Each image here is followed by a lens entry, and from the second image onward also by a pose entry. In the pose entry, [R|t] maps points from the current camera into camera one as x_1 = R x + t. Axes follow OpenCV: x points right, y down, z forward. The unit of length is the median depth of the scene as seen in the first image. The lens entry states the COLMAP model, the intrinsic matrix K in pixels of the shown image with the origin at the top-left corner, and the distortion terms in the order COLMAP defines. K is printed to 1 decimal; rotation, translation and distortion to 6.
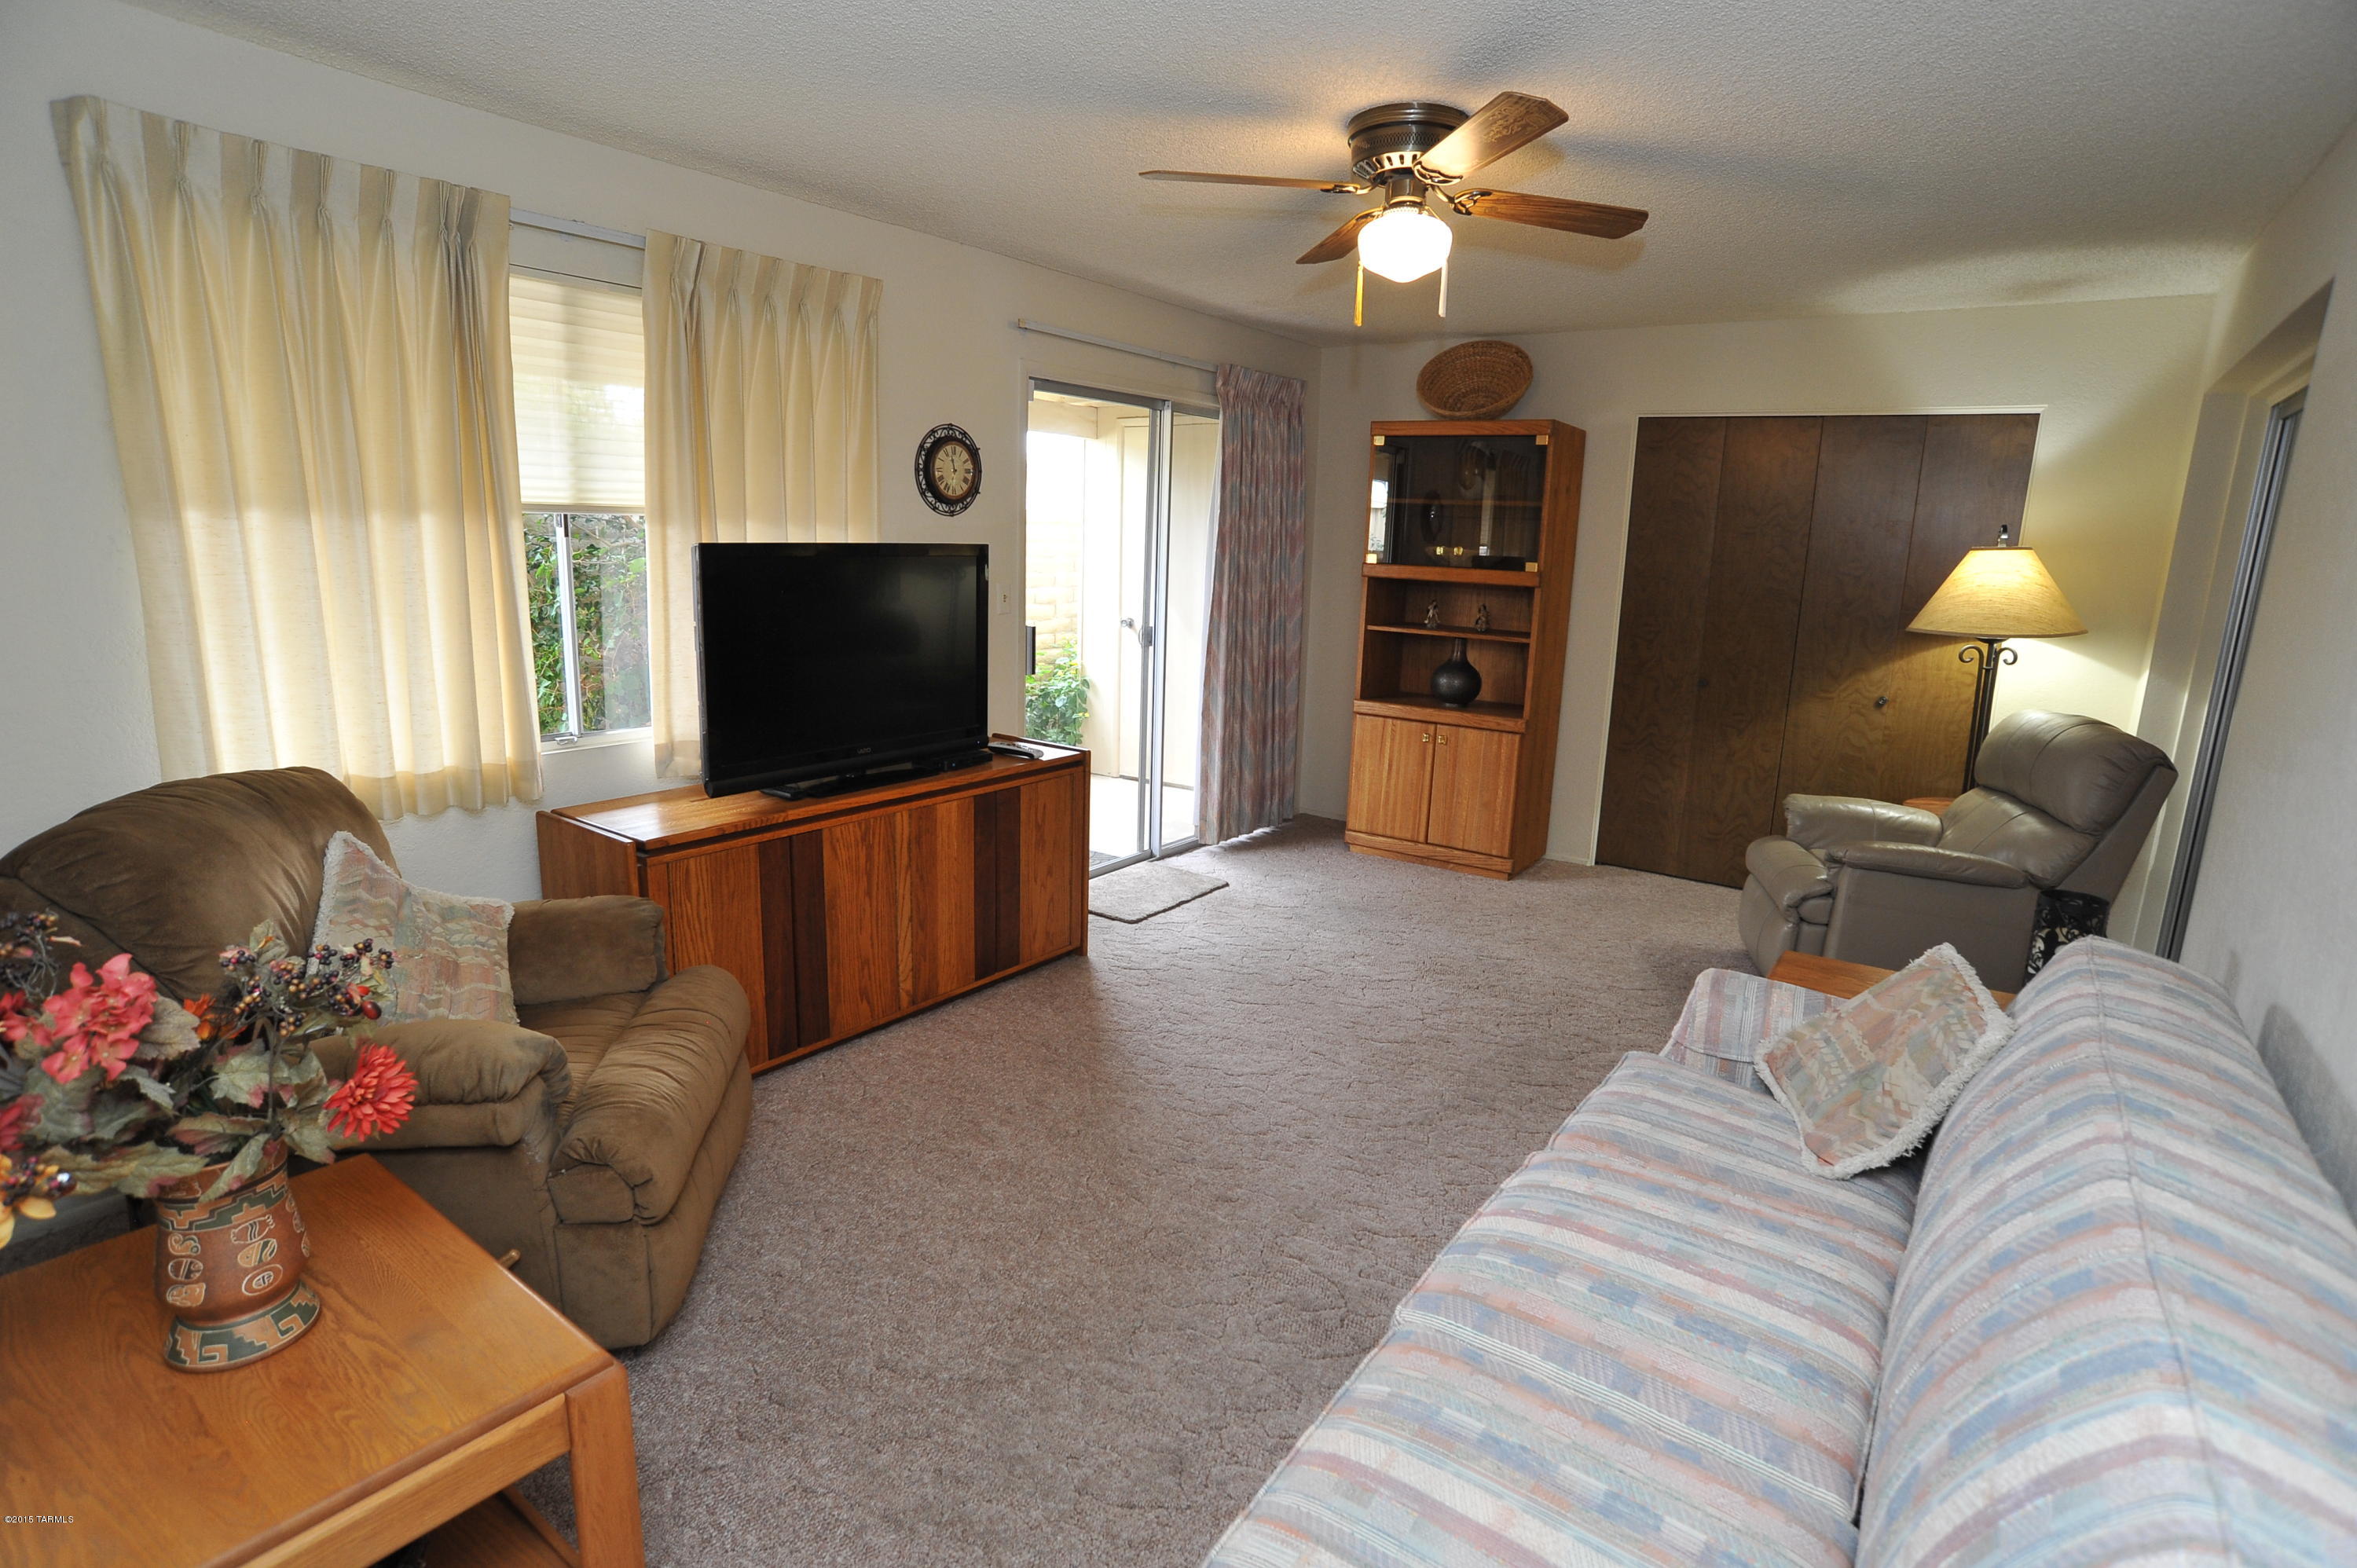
lens RADIAL K [[1204.4, 0, 1183.6], [0, 1204.4, 775.4], [0, 0, 1]] dist [-0.082812, 0.022861]
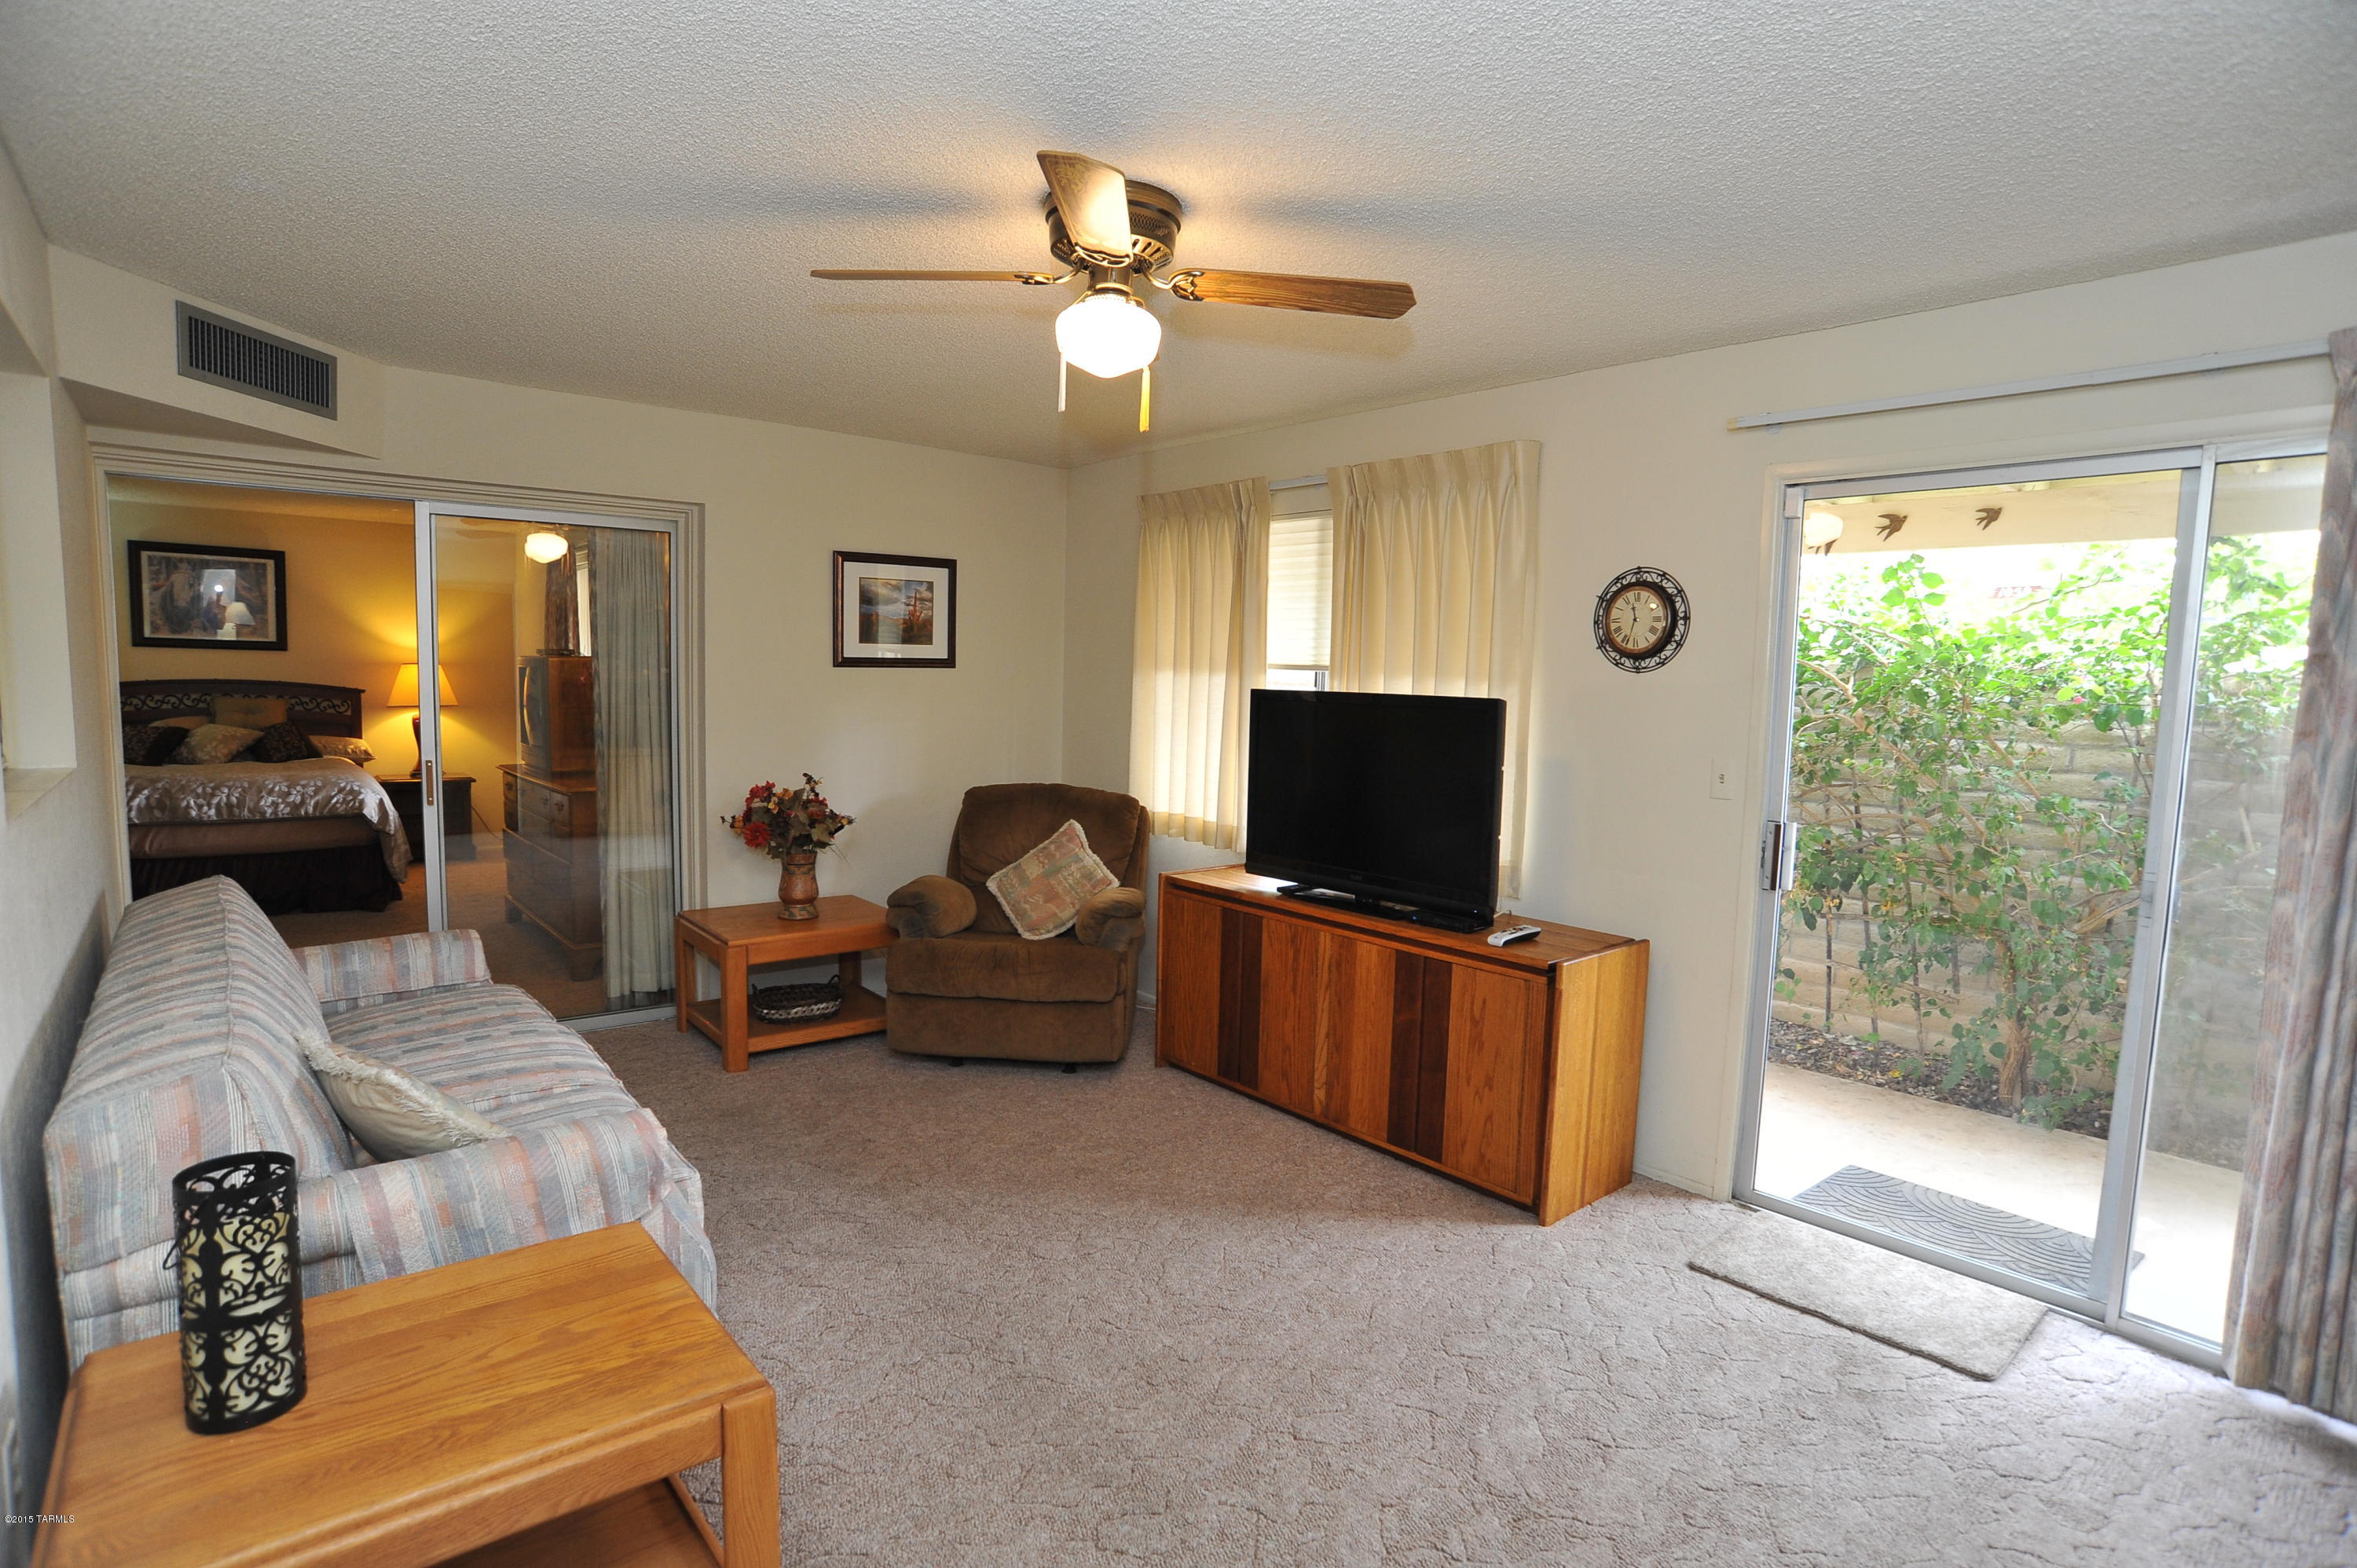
lens RADIAL K [[1204.4, 0, 1171.0], [0, 1204.4, 794.9], [0, 0, 1]] dist [-0.082812, 0.022861]
pose [[-0.251406, 0.059709, -0.966038, 0.819096], [-0.224002, 0.967408, 0.118089, -0.181670], [0.941604, 0.246083, -0.229838, 1.037903]]
